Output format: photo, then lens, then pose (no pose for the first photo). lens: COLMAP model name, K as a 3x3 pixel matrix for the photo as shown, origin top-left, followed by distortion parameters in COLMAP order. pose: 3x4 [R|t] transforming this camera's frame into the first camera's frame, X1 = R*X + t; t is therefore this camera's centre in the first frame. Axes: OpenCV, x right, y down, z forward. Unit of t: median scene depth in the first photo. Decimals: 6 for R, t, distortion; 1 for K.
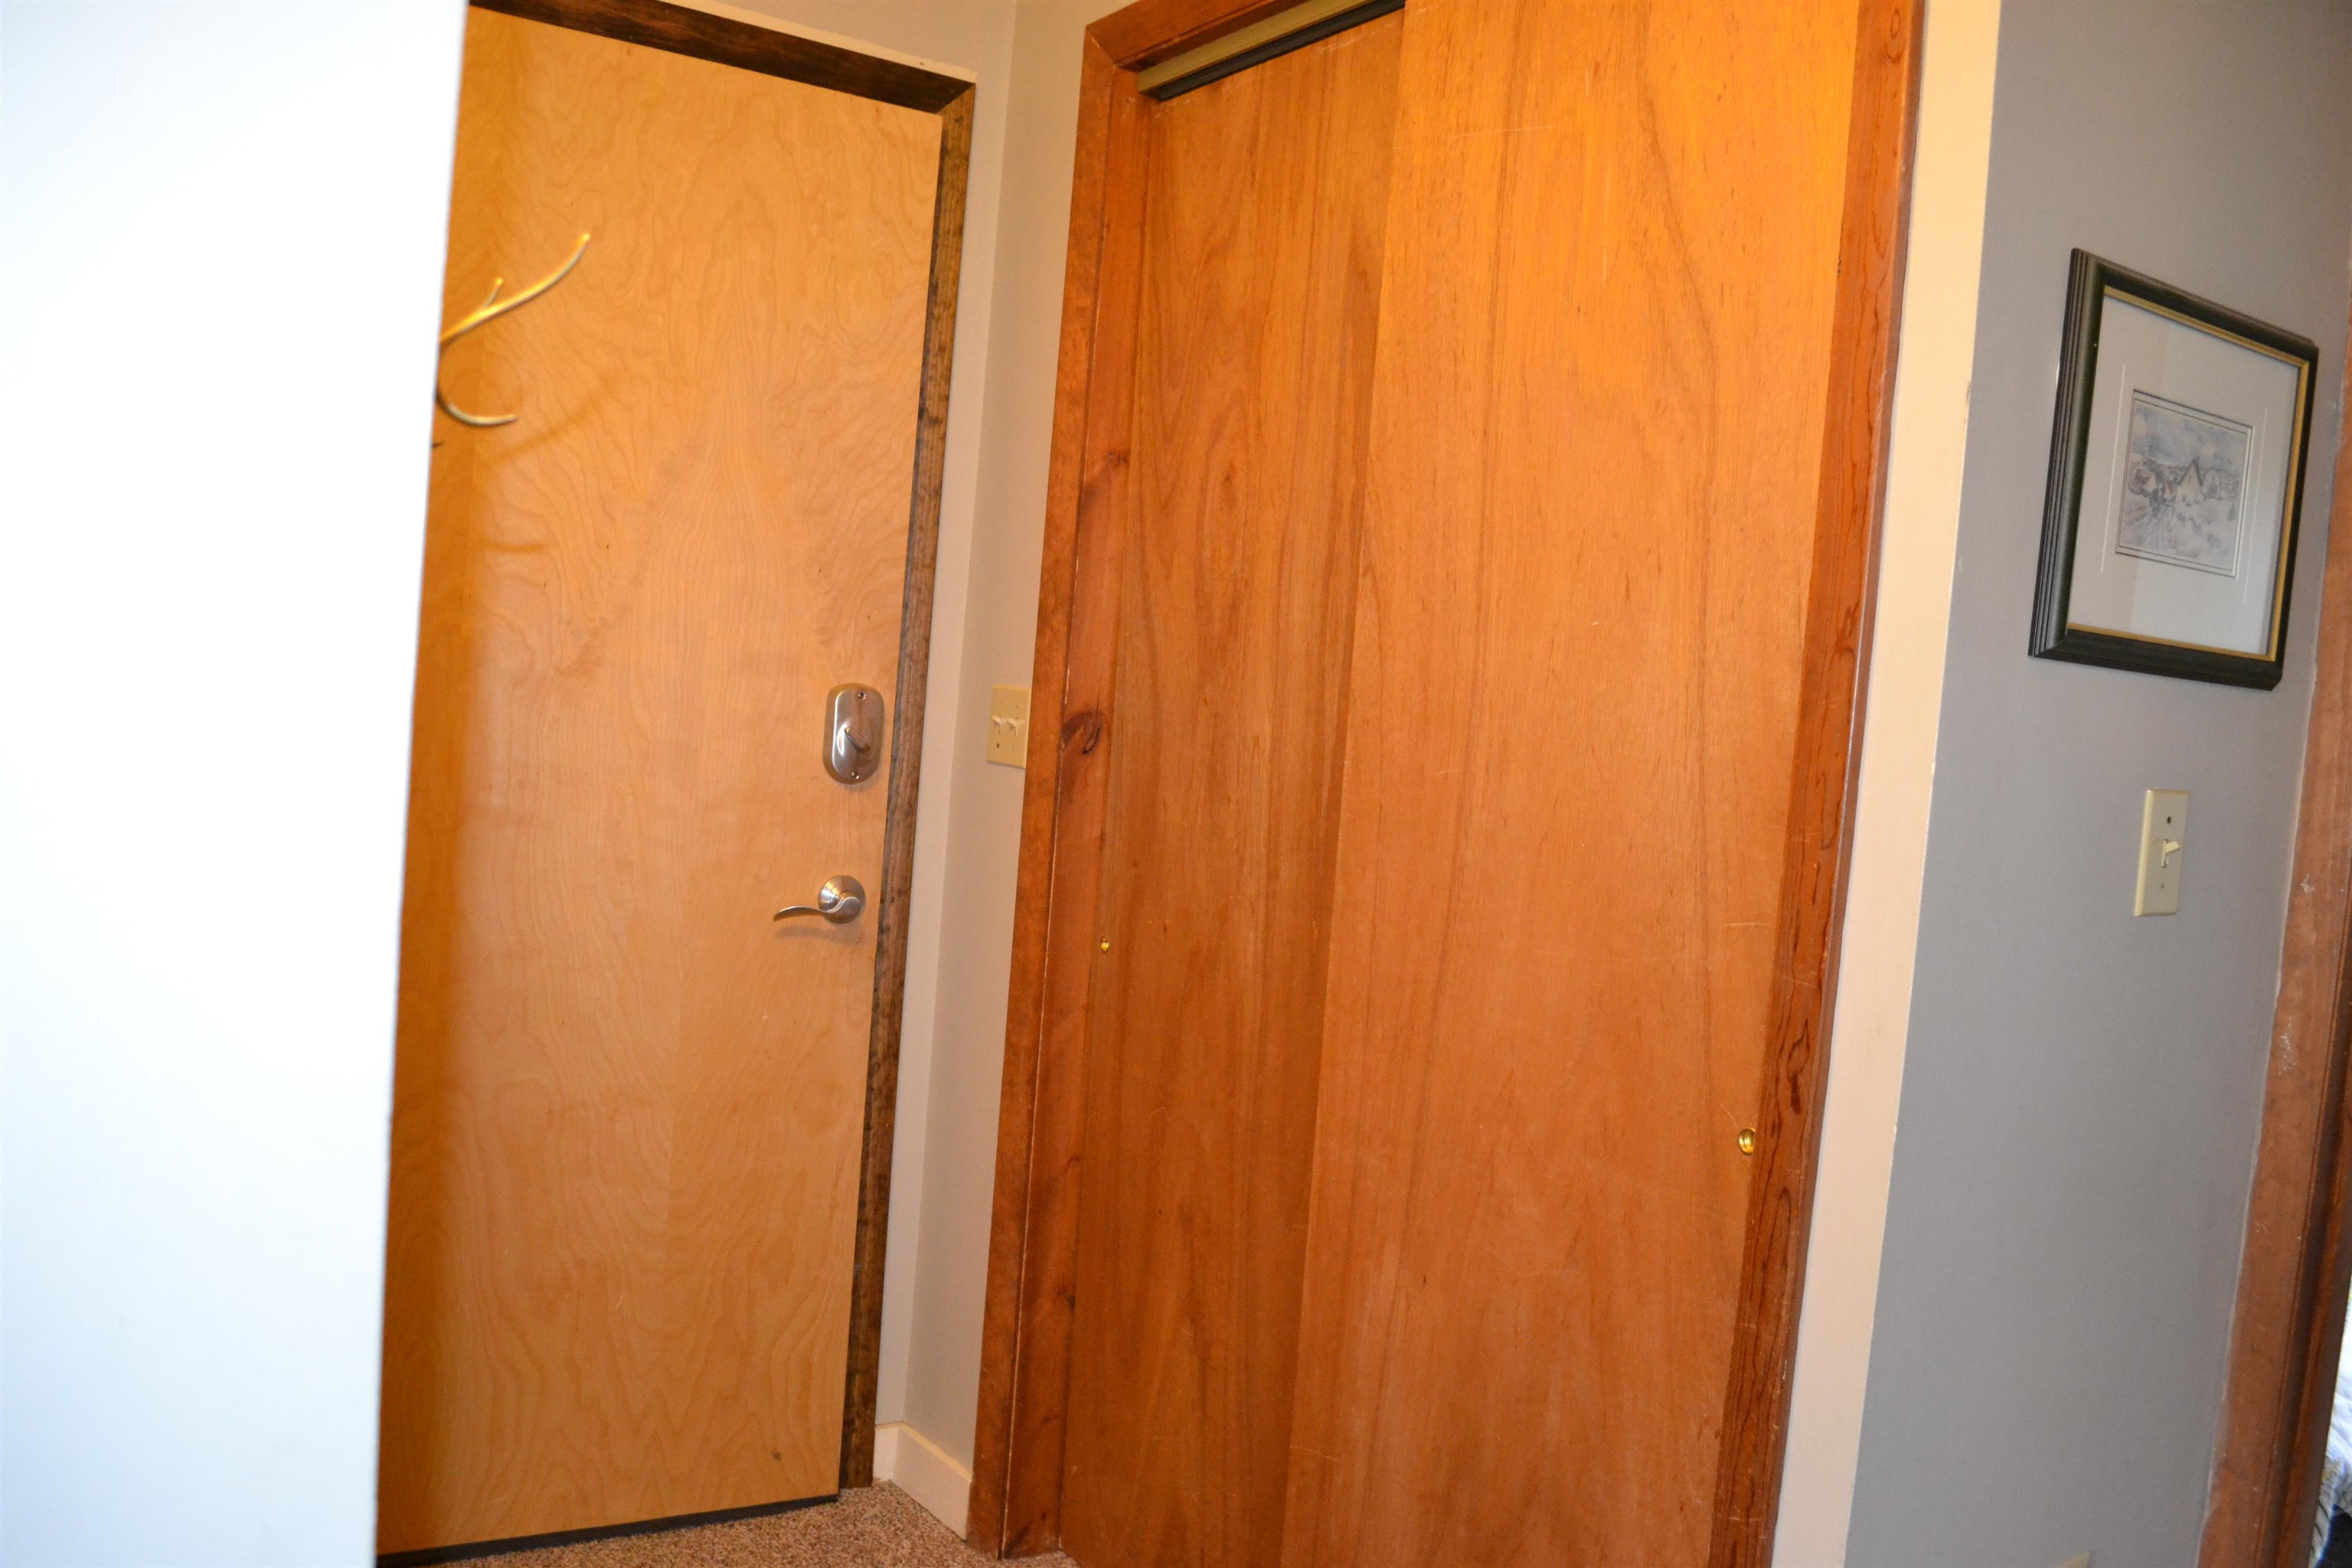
lens RADIAL K [[1871.5, 0, 1187.1], [0, 1871.5, 790.3], [0, 0, 1]] dist [-0.088278, 0.015683]
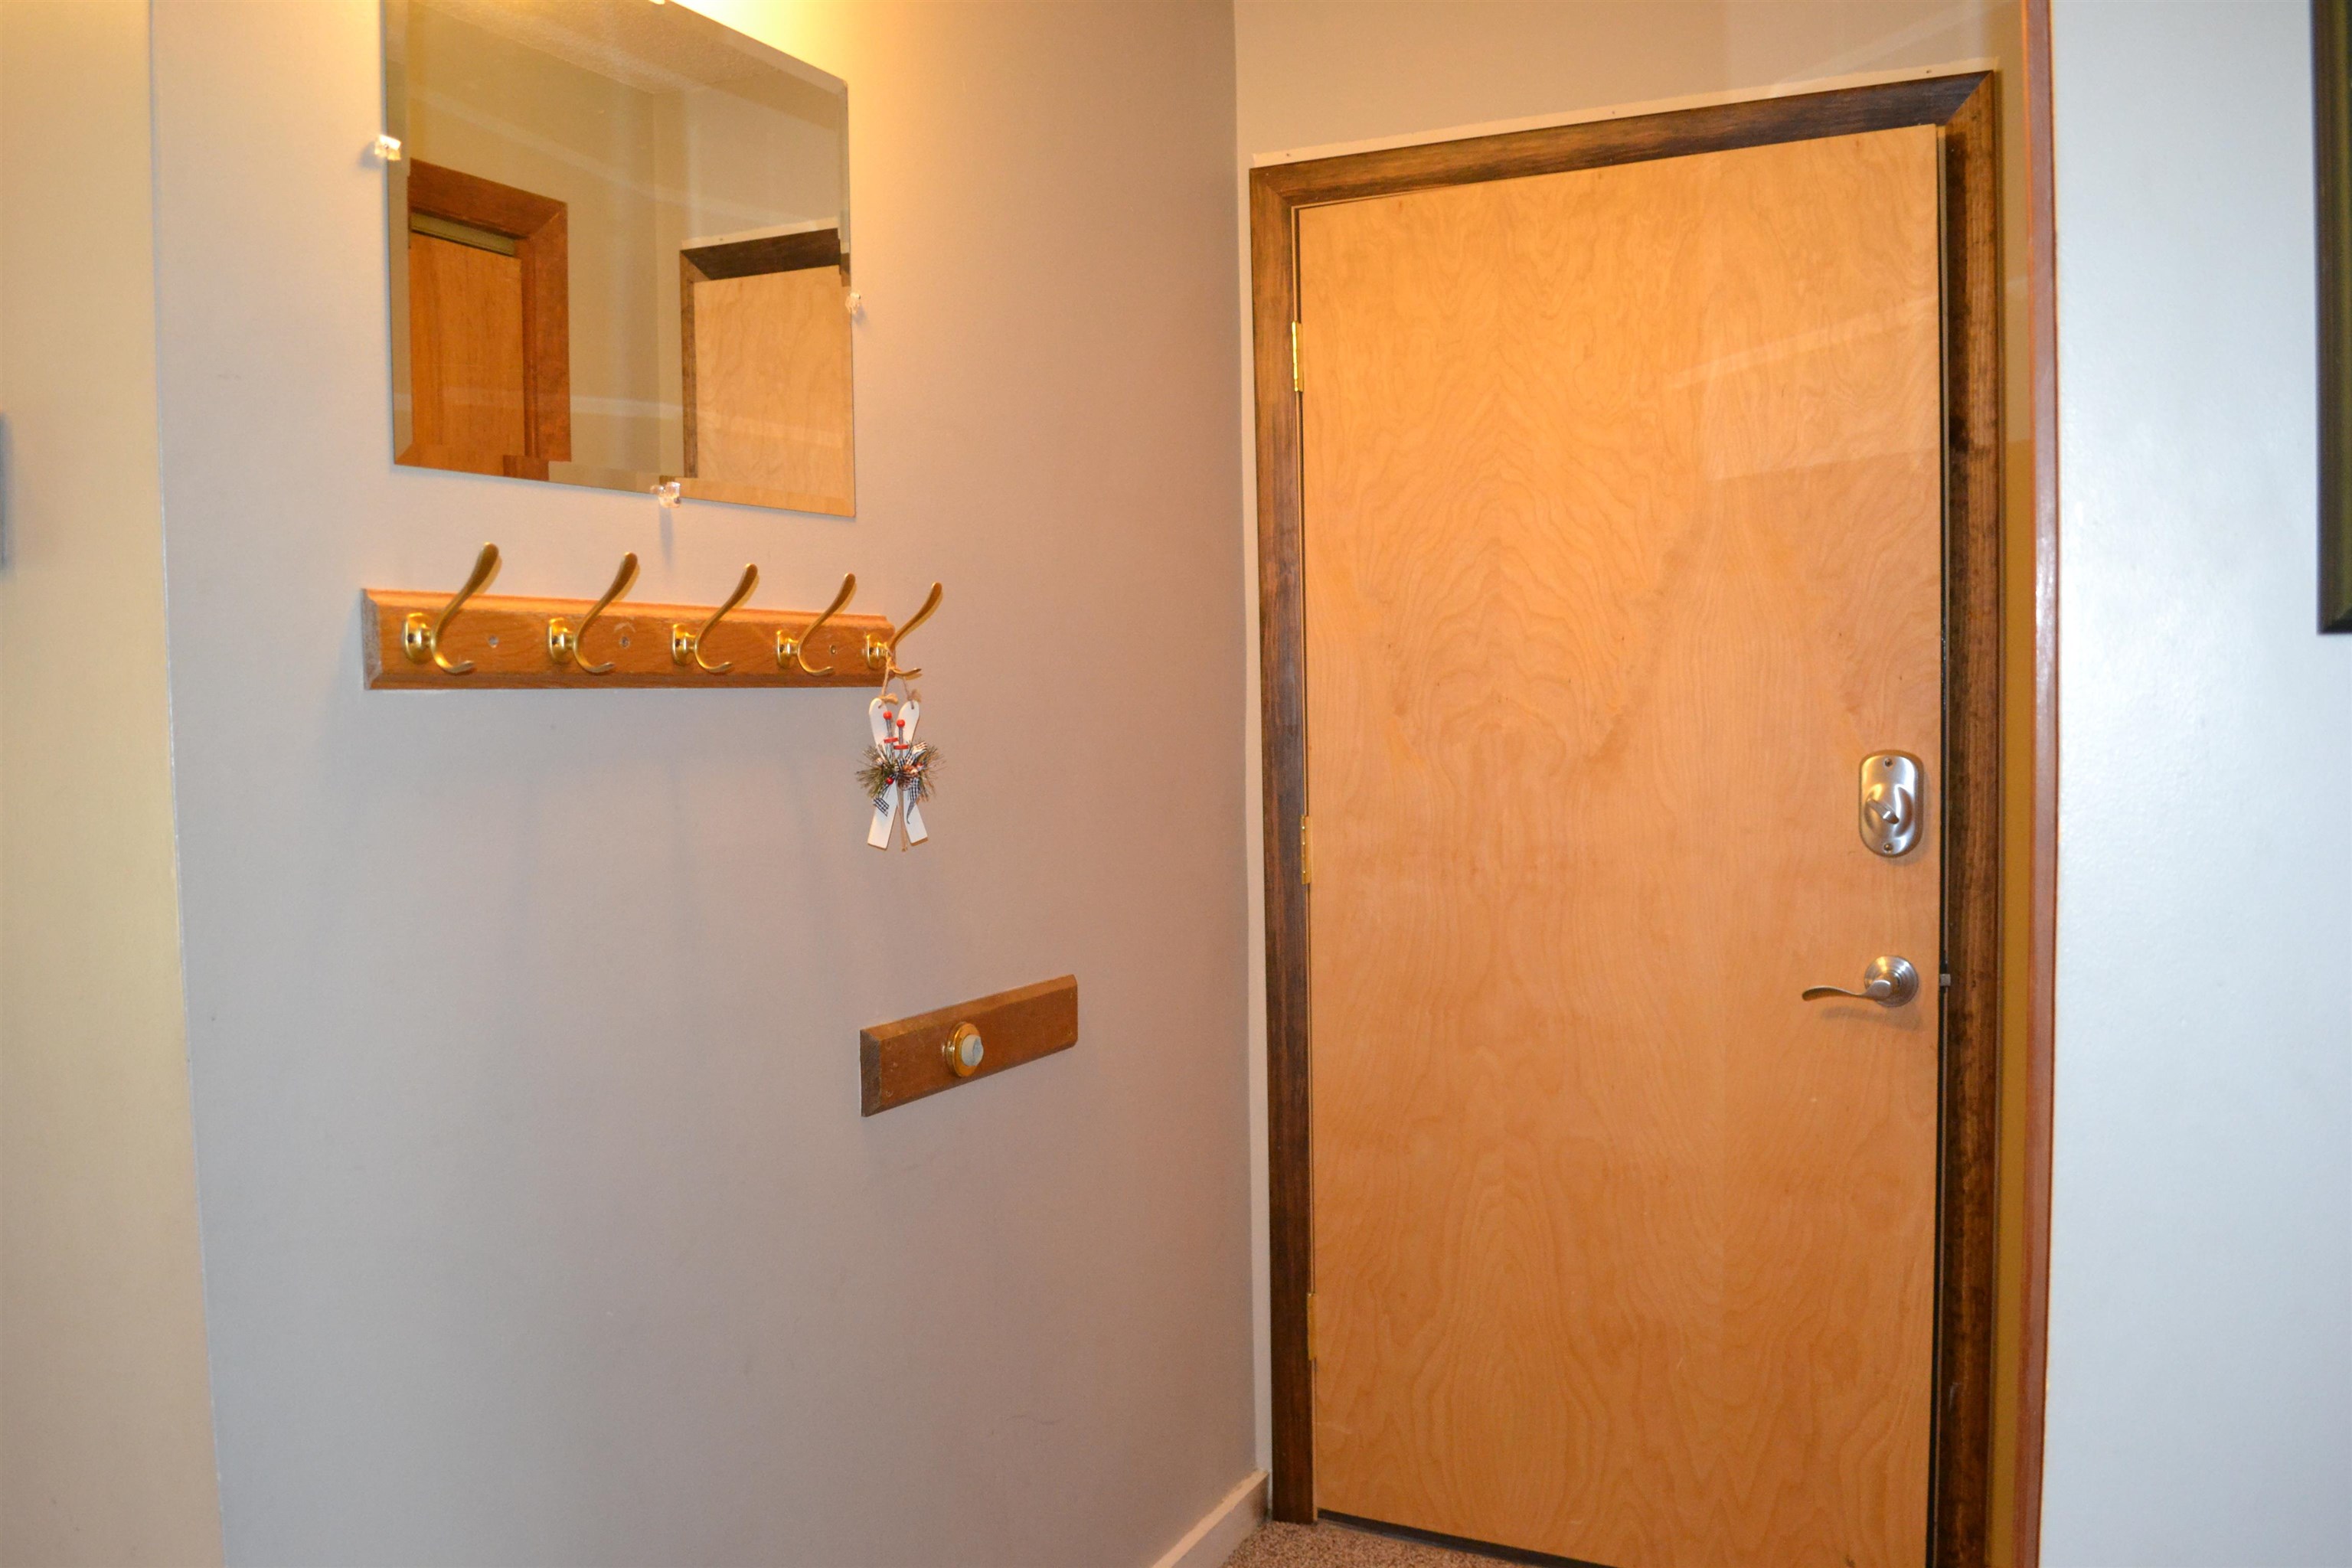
lens RADIAL K [[1871.5, 0, 1187.1], [0, 1871.5, 790.3], [0, 0, 1]] dist [-0.088278, 0.015683]
pose [[0.510152, -0.044663, -0.858924, 0.449155], [0.014952, 0.998960, -0.043064, -0.002512], [0.859954, 0.009127, 0.510289, 0.231240]]
